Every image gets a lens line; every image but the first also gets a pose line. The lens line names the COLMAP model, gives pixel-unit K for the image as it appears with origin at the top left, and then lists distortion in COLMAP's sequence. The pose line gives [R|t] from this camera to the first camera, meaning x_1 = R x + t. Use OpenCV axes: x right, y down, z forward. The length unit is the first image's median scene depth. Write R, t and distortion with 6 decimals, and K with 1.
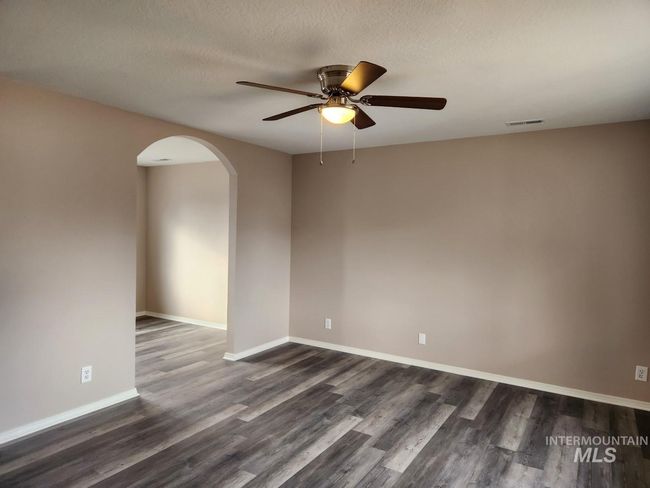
lens RADIAL K [[436.6, 0, 319.1], [0, 436.6, 244.4], [0, 0, 1]] dist [0.080868, -0.071440]
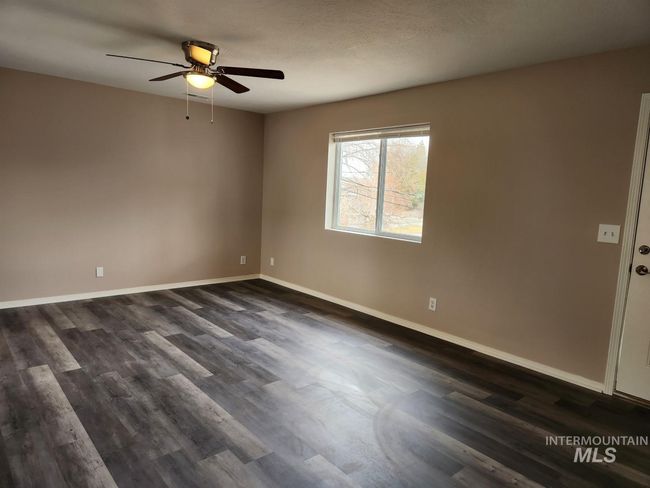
lens RADIAL K [[436.1, 0, 326.9], [0, 436.1, 245.1], [0, 0, 1]] dist [0.081388, -0.066069]
pose [[0.287536, -0.124374, 0.949660, -0.913690], [-0.009912, 0.991093, 0.132802, -0.004759], [-0.957719, -0.047599, 0.283742, 0.214927]]
